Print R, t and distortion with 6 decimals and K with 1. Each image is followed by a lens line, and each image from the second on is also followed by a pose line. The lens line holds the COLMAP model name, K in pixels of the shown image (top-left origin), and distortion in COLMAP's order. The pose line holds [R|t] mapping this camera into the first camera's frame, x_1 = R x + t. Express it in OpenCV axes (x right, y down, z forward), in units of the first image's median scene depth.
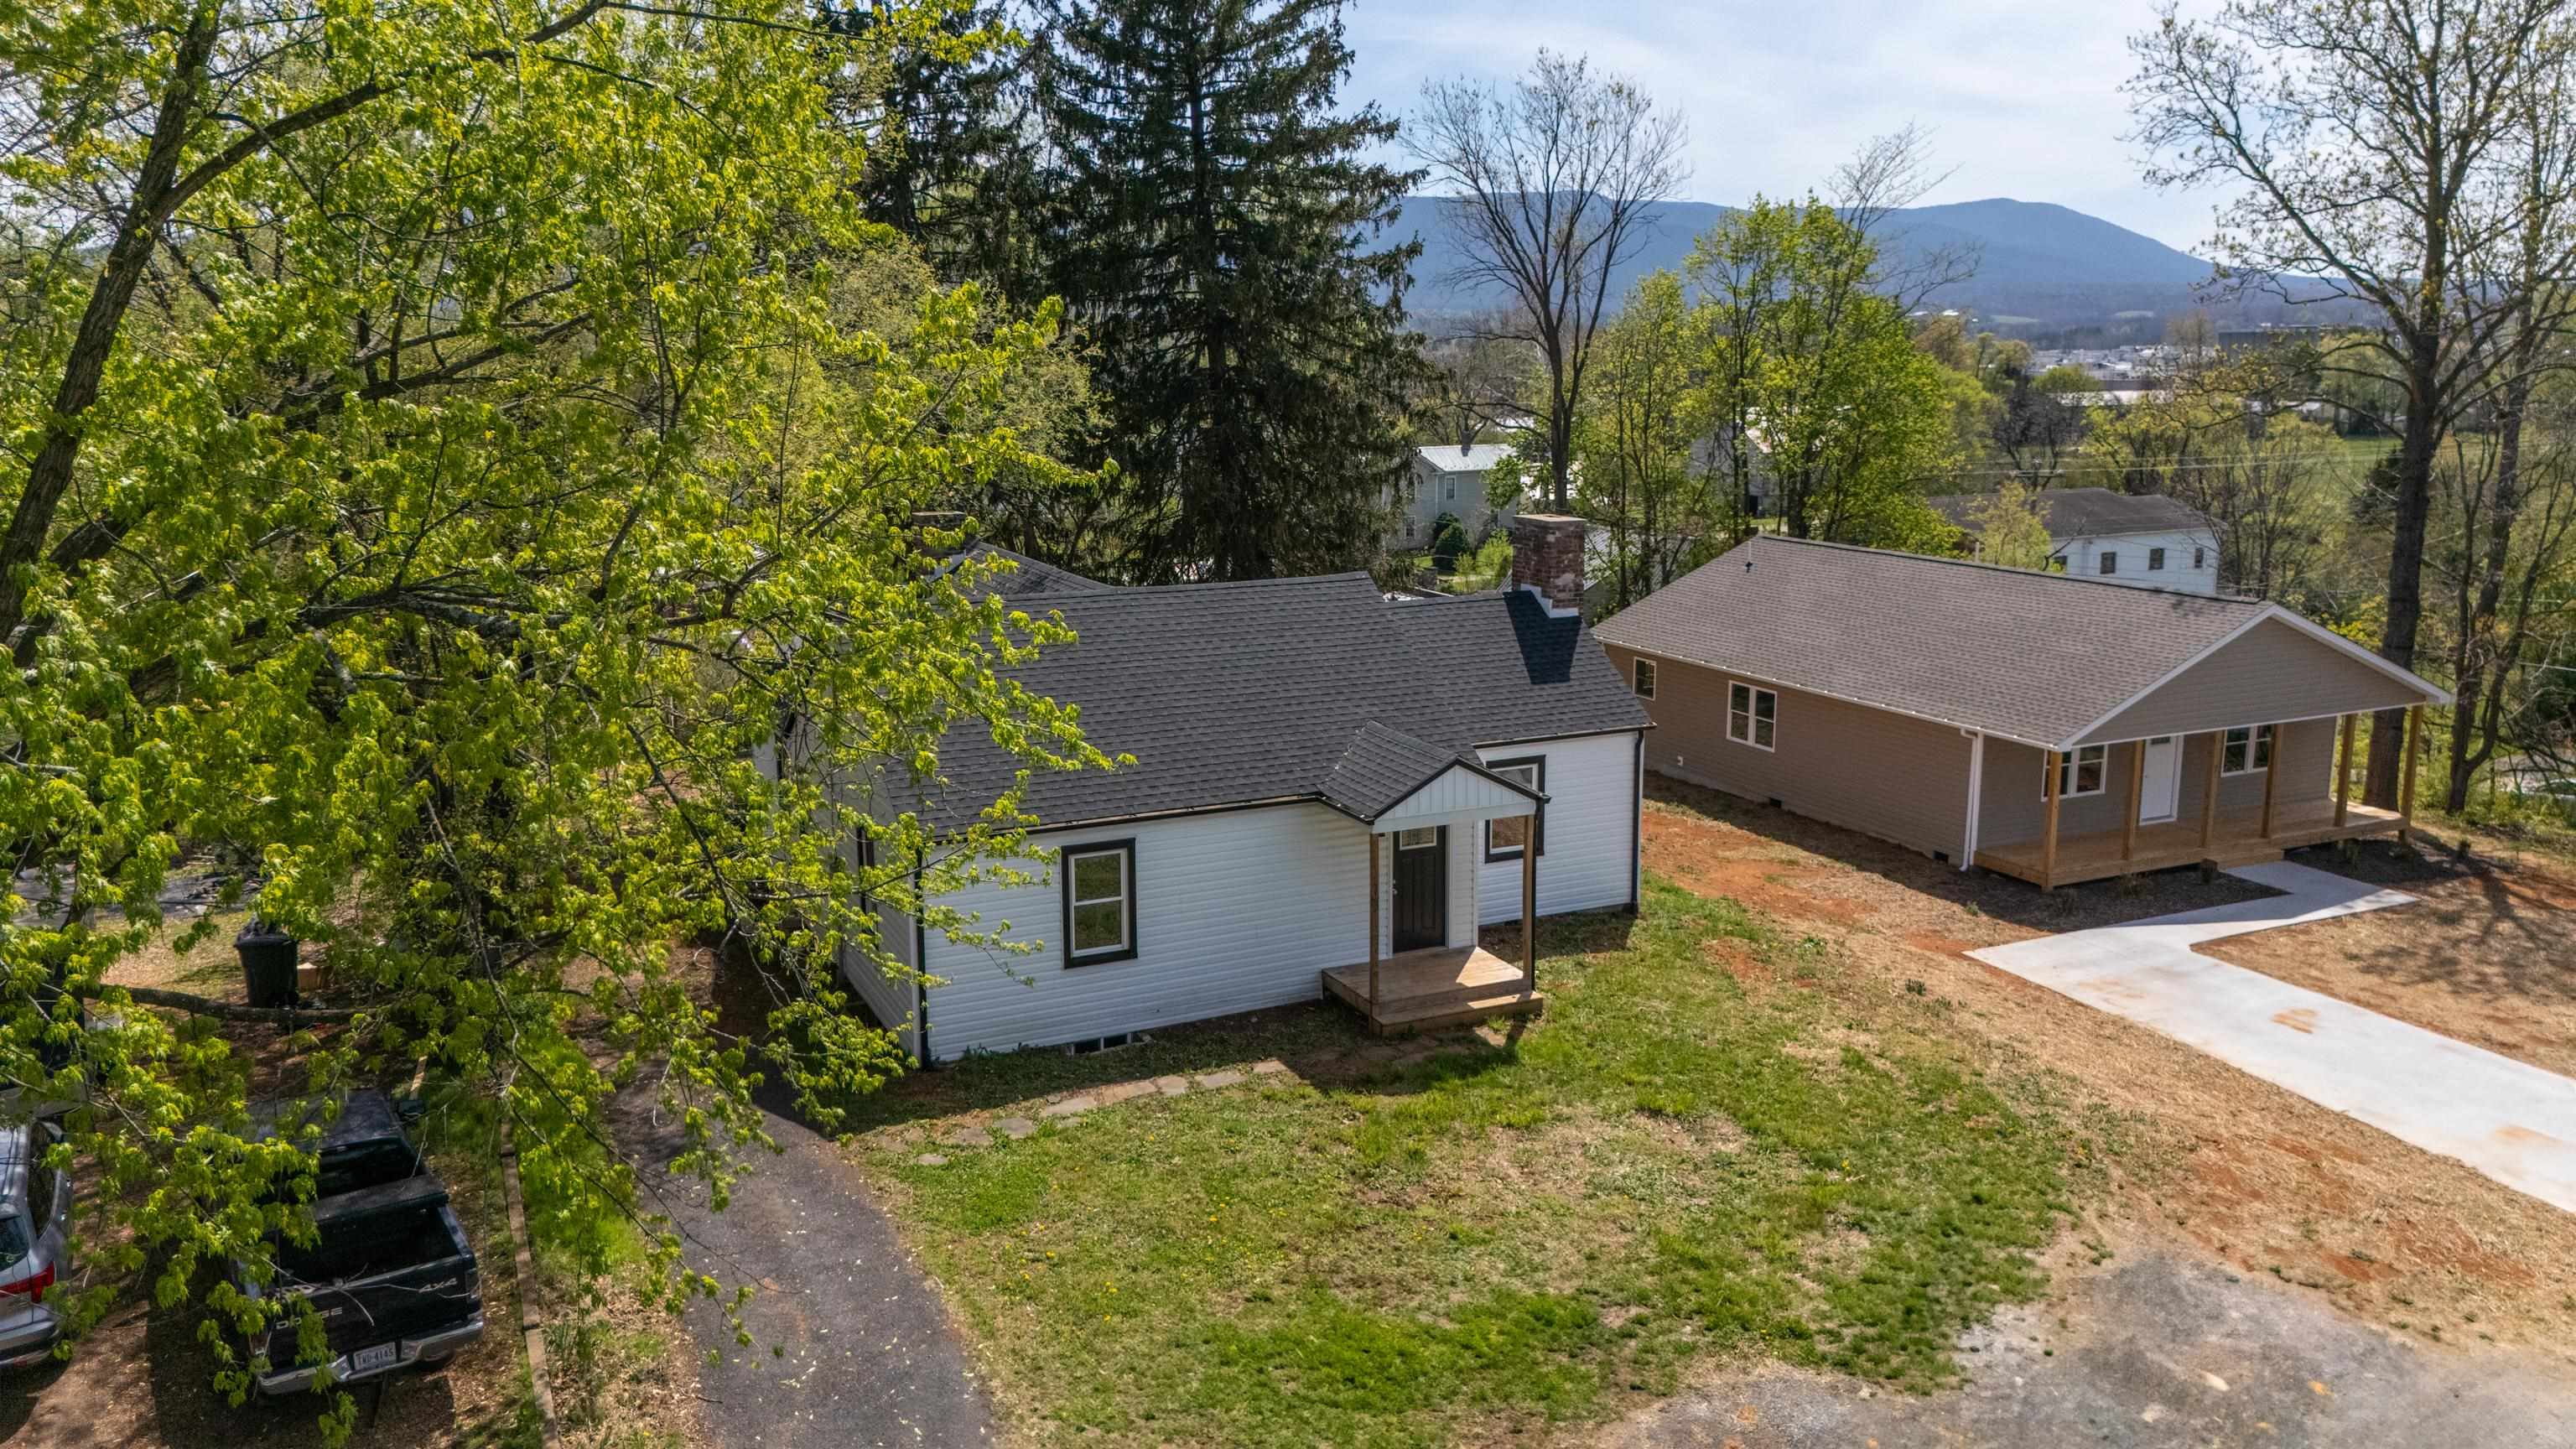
lens RADIAL K [[1913.6, 0, 1288.0], [0, 1913.6, 724.5], [0, 0, 1]] dist [0.058779, -0.048157]
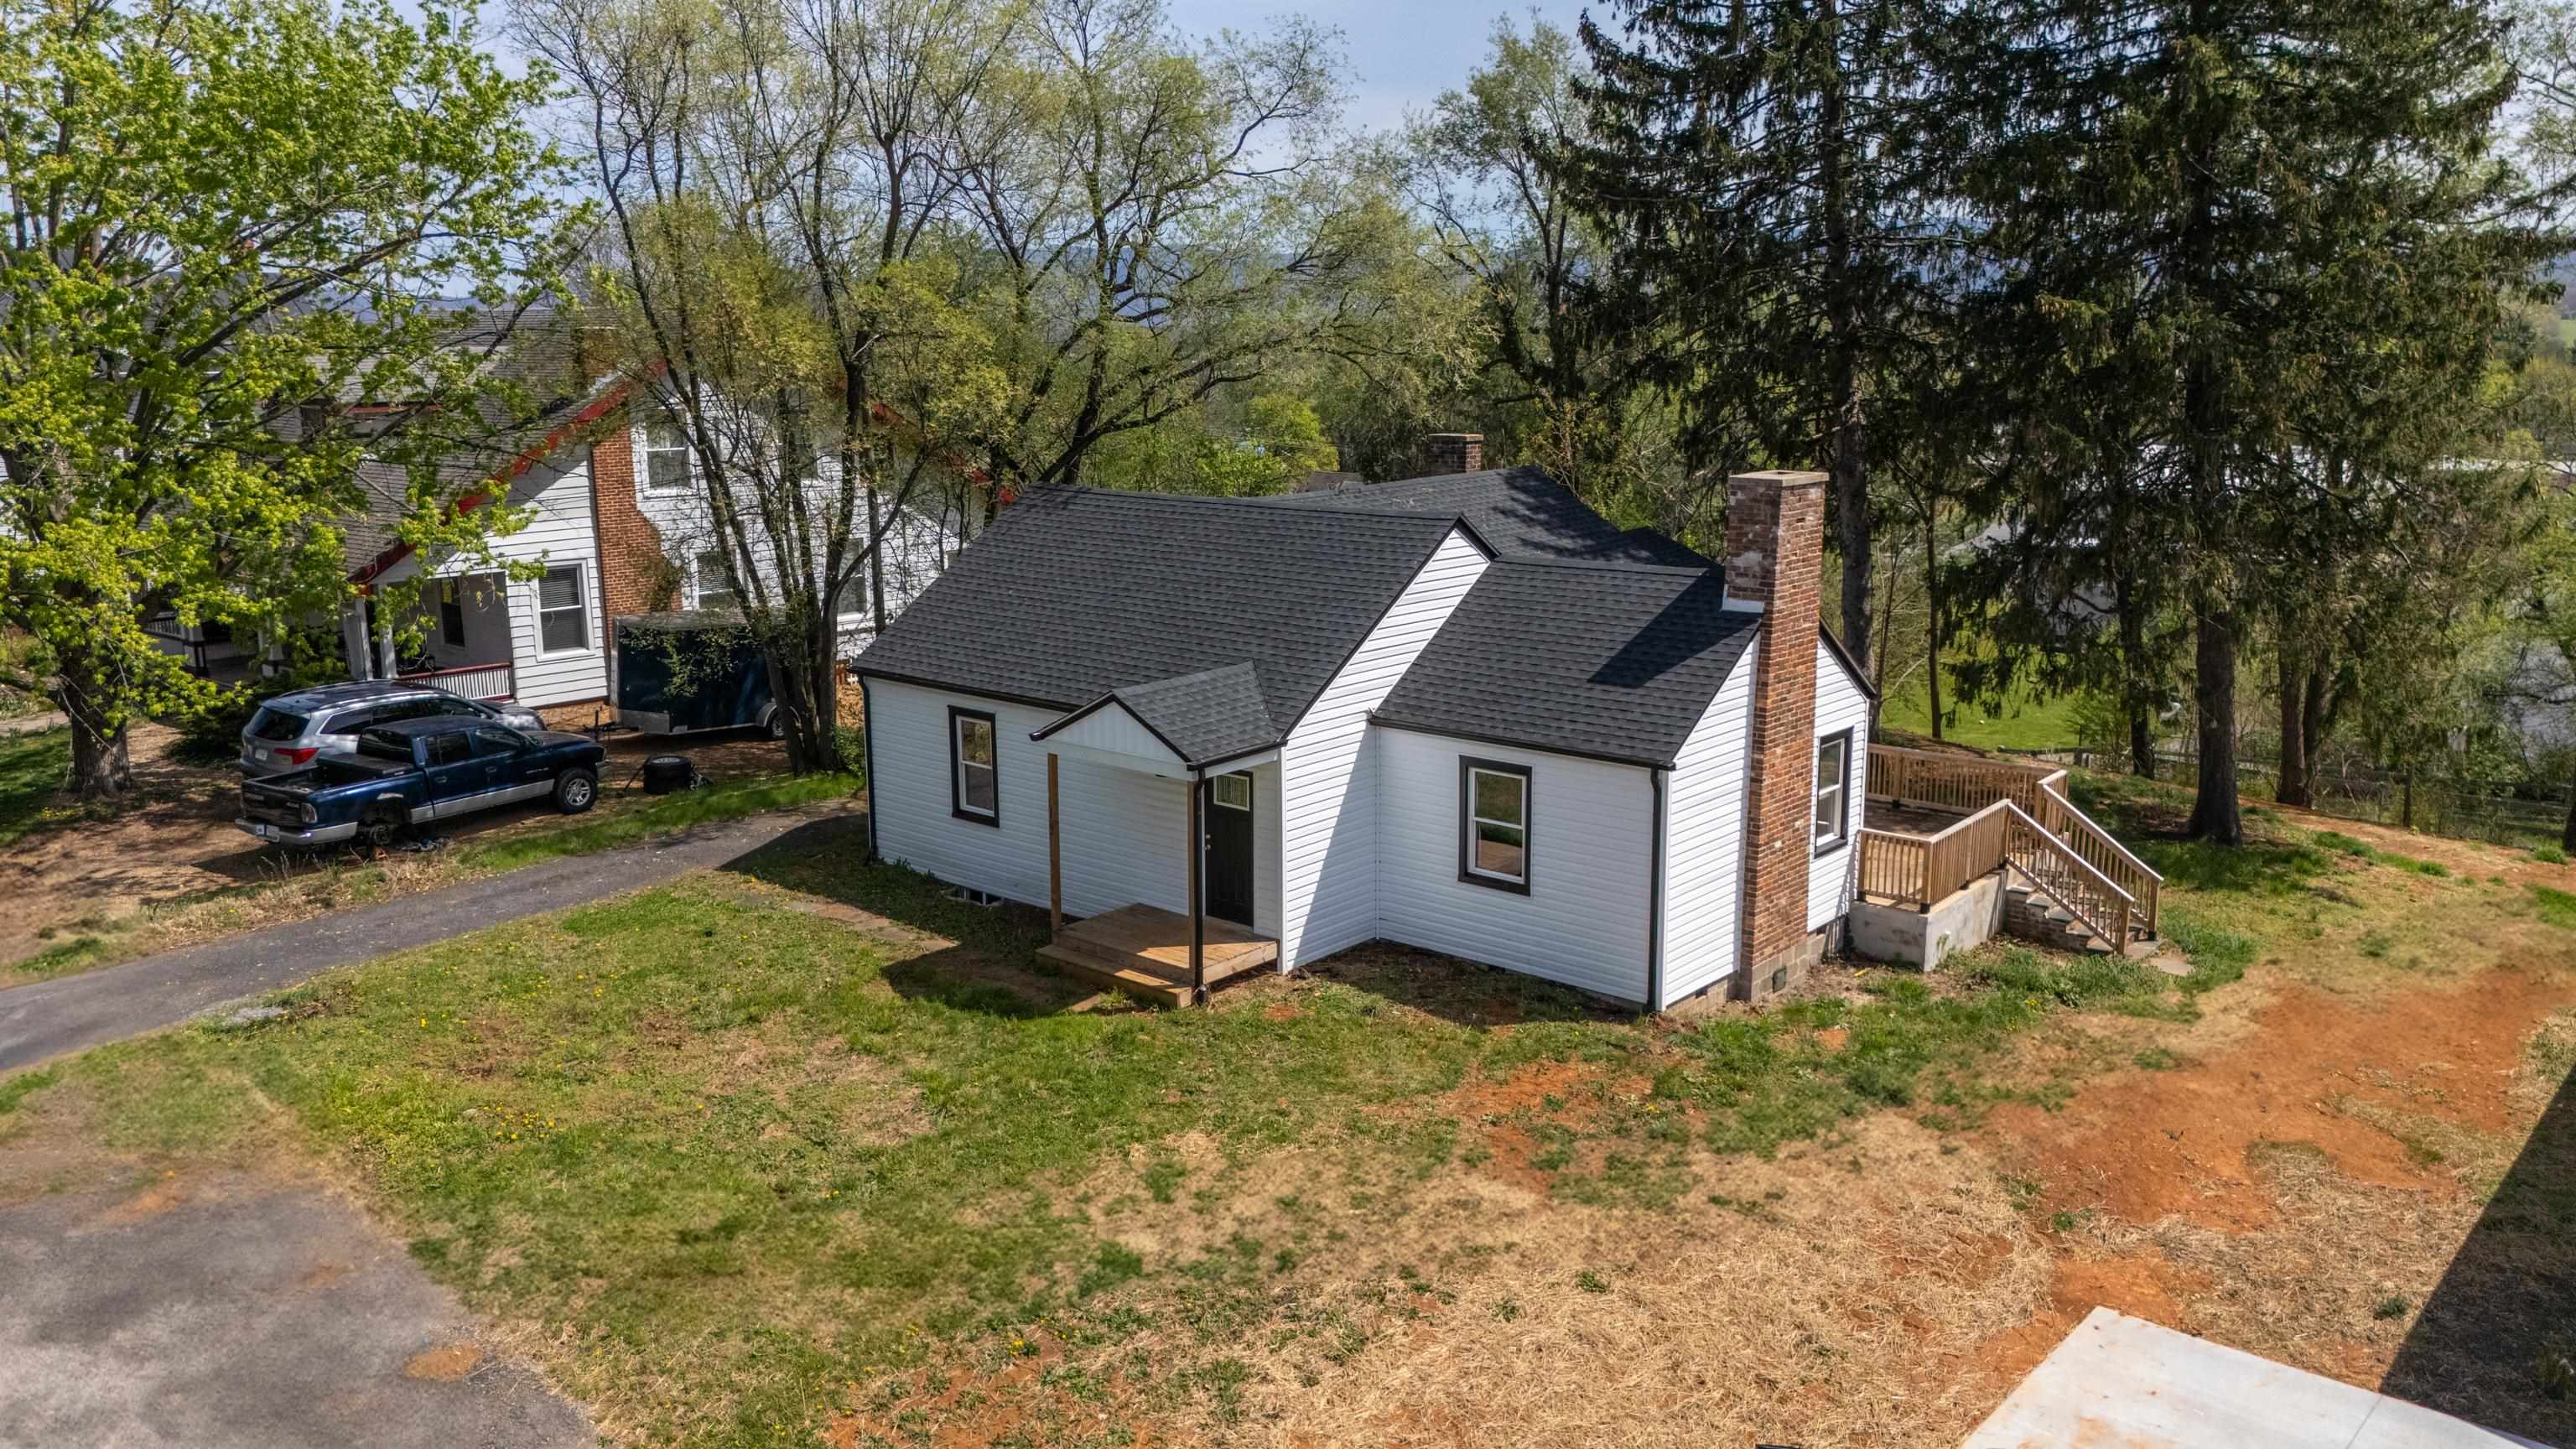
lens RADIAL K [[1913.6, 0, 1288.0], [0, 1913.6, 724.5], [0, 0, 1]] dist [0.058779, -0.048157]
pose [[0.404342, 0.186107, -0.895473, 0.925975], [-0.176159, 0.976593, 0.123424, -0.093282], [0.897483, 0.107840, 0.427662, 0.683792]]
